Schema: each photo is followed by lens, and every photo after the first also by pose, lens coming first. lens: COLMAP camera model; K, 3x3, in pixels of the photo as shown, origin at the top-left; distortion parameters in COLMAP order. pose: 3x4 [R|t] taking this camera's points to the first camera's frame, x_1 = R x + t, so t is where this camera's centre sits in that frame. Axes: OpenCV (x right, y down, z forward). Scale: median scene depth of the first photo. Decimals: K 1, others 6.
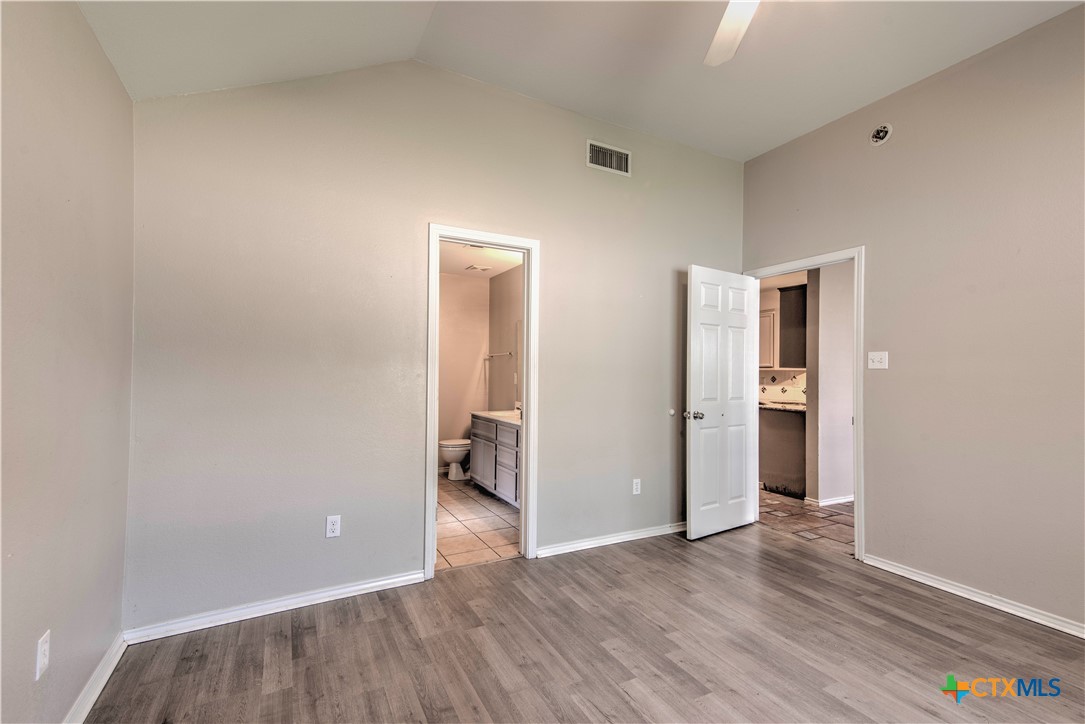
lens RADIAL K [[505.9, 0, 545.3], [0, 505.9, 365.0], [0, 0, 1]] dist [0.012419, -0.000670]
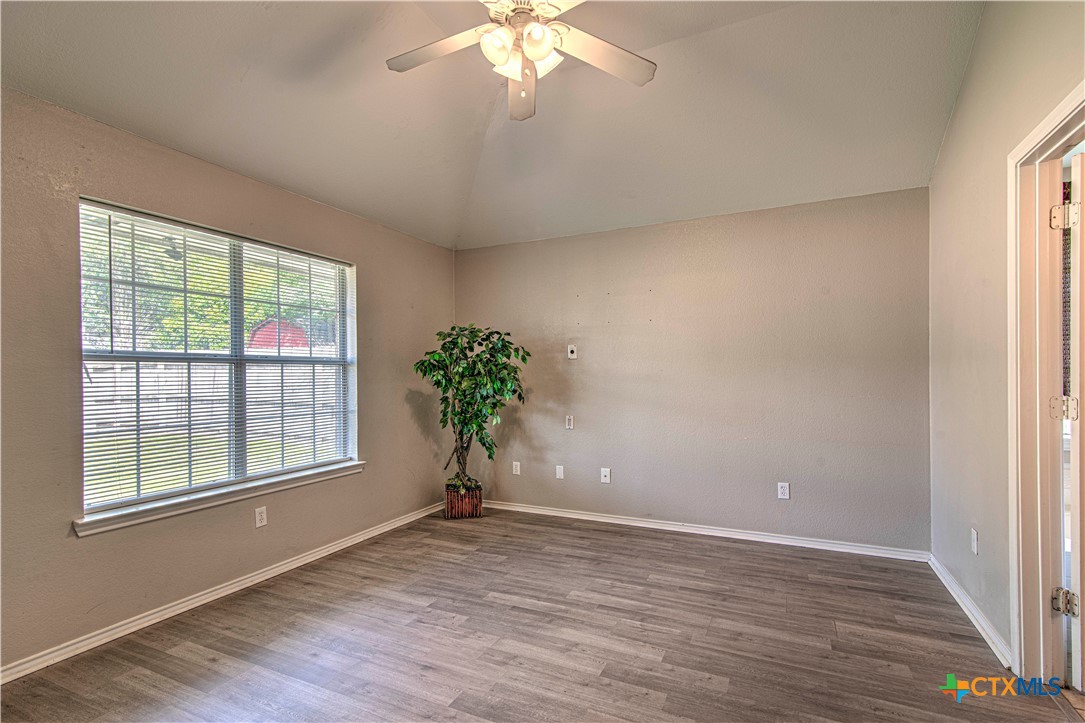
lens RADIAL K [[505.9, 0, 545.3], [0, 505.9, 364.5], [0, 0, 1]] dist [0.012419, -0.000670]
pose [[-0.812016, -0.006086, -0.583603, 0.955636], [0.013679, 0.999473, -0.029455, 0.021729], [0.583475, -0.031901, -0.811504, 1.664268]]
